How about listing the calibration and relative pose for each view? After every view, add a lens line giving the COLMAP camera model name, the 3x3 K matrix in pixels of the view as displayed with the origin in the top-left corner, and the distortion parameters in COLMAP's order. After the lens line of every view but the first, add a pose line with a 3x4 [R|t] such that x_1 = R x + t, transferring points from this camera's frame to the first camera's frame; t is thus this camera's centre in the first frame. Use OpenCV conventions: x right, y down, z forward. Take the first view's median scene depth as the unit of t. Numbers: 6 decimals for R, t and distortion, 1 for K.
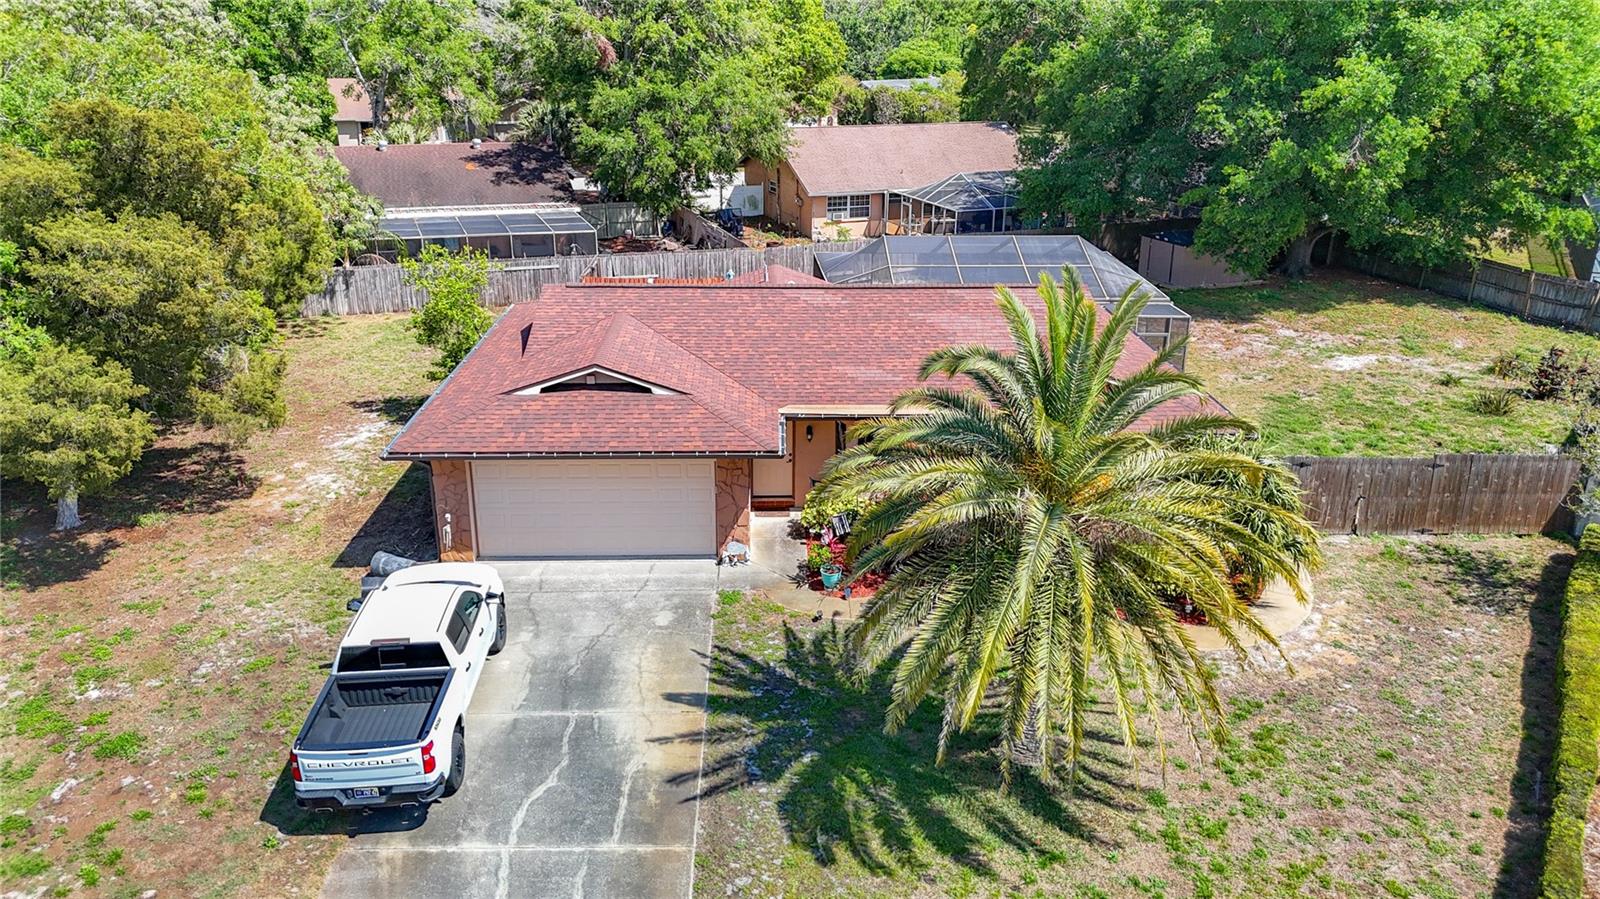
lens RADIAL K [[1210.3, 0, 798.7], [0, 1210.3, 445.3], [0, 0, 1]] dist [0.071802, -0.007620]
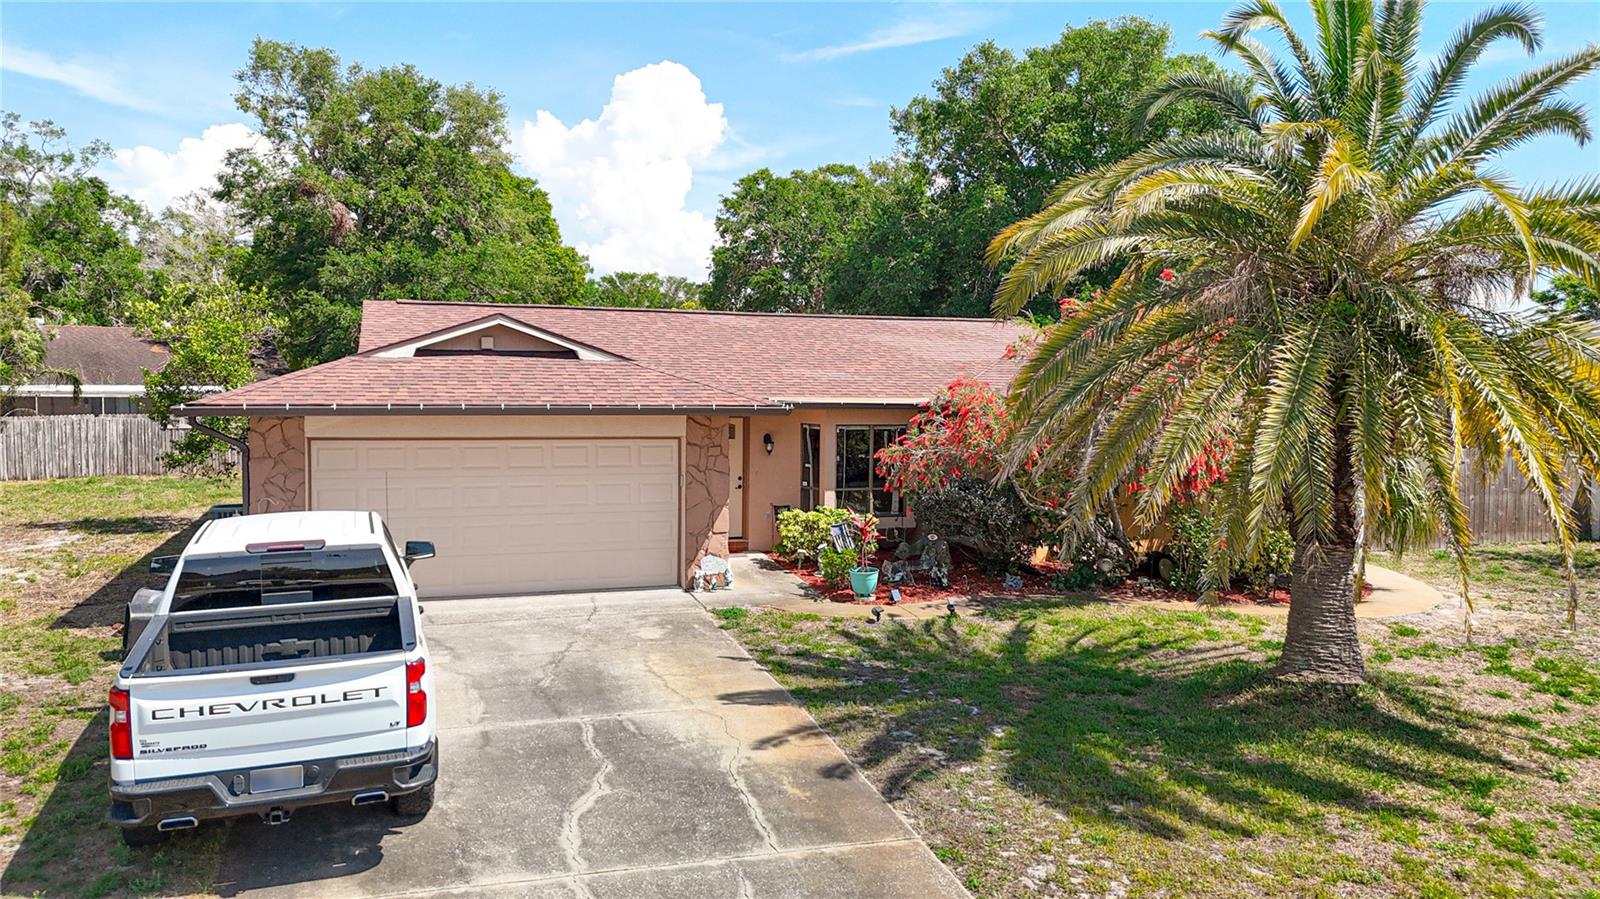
lens RADIAL K [[1210.3, 0, 798.7], [0, 1210.3, 445.3], [0, 0, 1]] dist [0.071802, -0.007620]
pose [[0.960917, -0.018086, 0.276245, -0.268791], [0.093331, 0.960610, -0.261759, 0.282955], [-0.260629, 0.277311, 0.924755, 0.440788]]
